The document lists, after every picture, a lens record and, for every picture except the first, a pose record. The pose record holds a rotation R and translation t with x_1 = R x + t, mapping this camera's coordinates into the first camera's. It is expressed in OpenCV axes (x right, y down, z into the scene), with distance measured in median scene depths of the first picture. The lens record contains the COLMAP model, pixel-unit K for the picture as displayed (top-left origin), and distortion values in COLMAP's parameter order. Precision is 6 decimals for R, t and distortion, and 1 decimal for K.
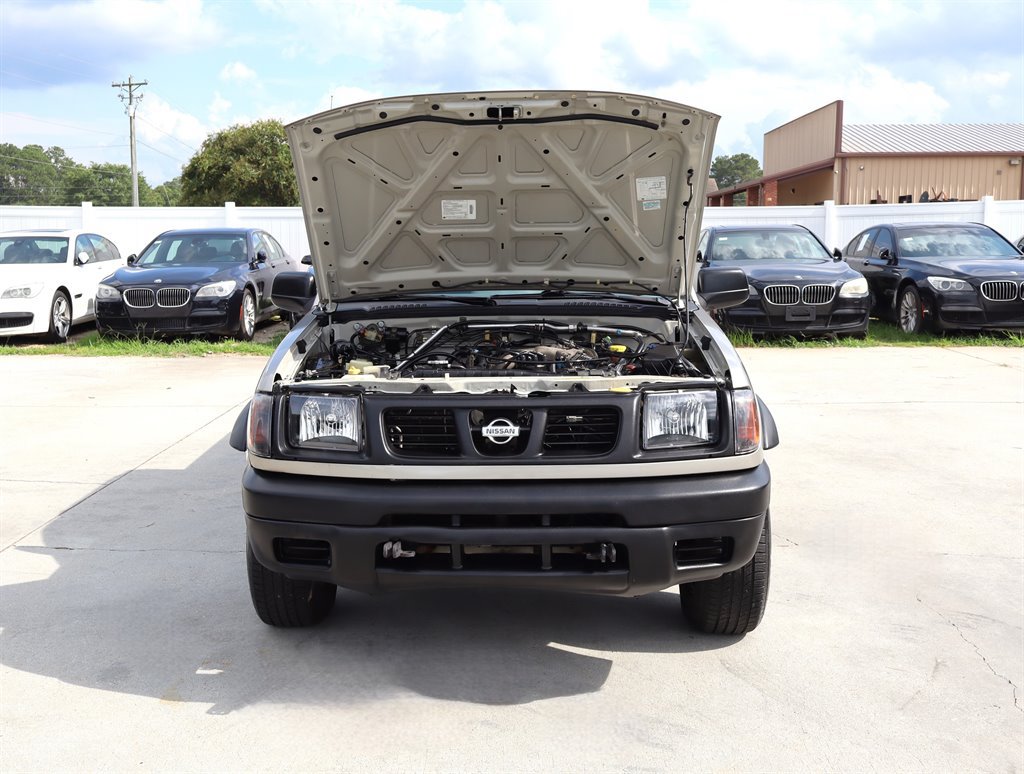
lens RADIAL K [[1190.7, 0, 456.2], [0, 1190.7, 388.5], [0, 0, 1]] dist [0.008543, 0.029456]
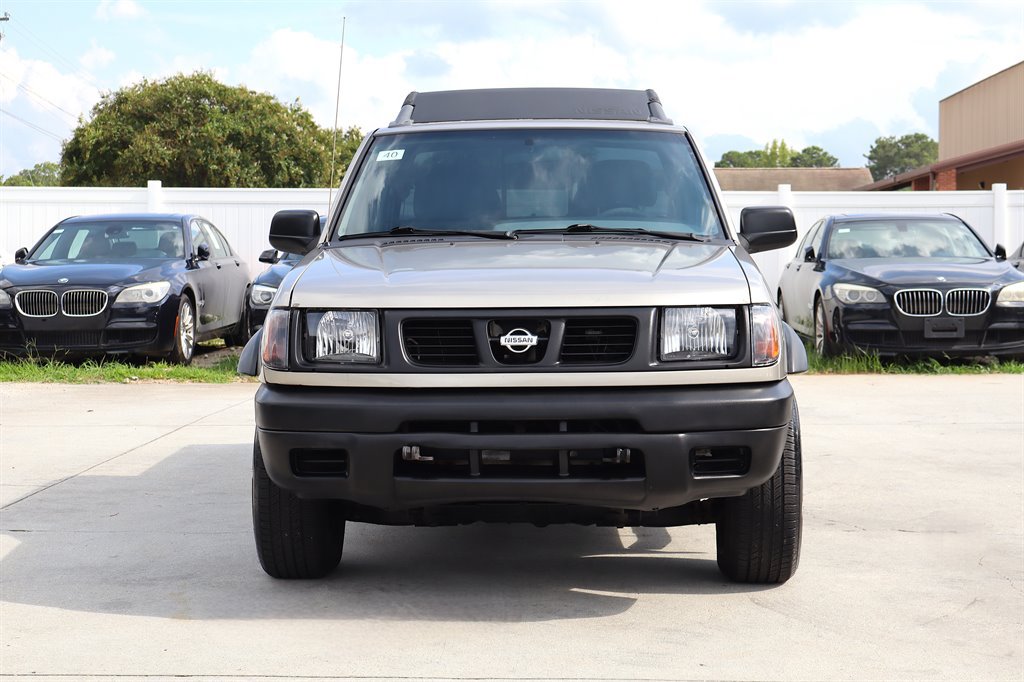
lens RADIAL K [[1912.6, 0, 512.0], [0, 1912.6, 341.0], [0, 0, 1]] dist [0.026280, -0.059473]
pose [[0.999797, 0.004492, 0.019626, -0.000058], [-0.002767, 0.996200, -0.087052, 0.048545], [-0.019943, 0.086980, 0.996010, -0.167645]]
